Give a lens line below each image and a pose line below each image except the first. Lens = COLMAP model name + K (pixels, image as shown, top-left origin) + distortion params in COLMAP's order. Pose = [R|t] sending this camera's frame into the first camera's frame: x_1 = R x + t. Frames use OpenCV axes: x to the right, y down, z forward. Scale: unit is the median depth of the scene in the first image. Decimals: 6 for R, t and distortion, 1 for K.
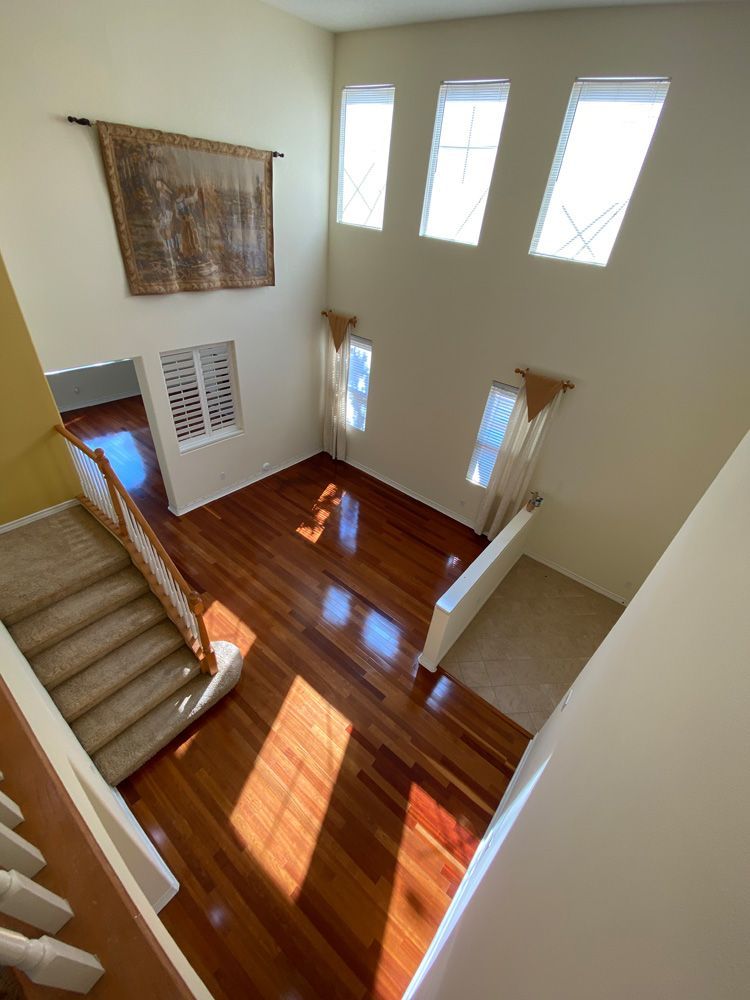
lens RADIAL K [[412.6, 0, 370.8], [0, 412.6, 508.5], [0, 0, 1]] dist [-0.022312, -0.000730]
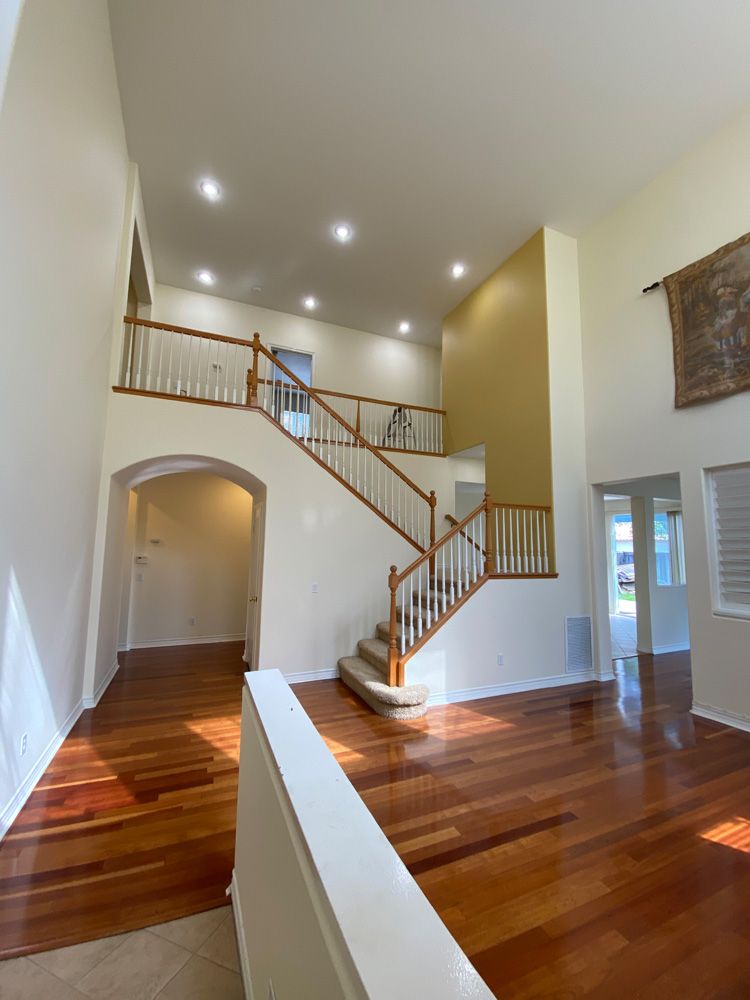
lens RADIAL K [[412.6, 0, 378.2], [0, 412.6, 505.1], [0, 0, 1]] dist [-0.022312, -0.000730]
pose [[-0.451857, -0.179546, -0.873836, 0.543214], [-0.581945, 0.801743, 0.136188, -0.062866], [0.676140, 0.570062, -0.466759, 1.130346]]
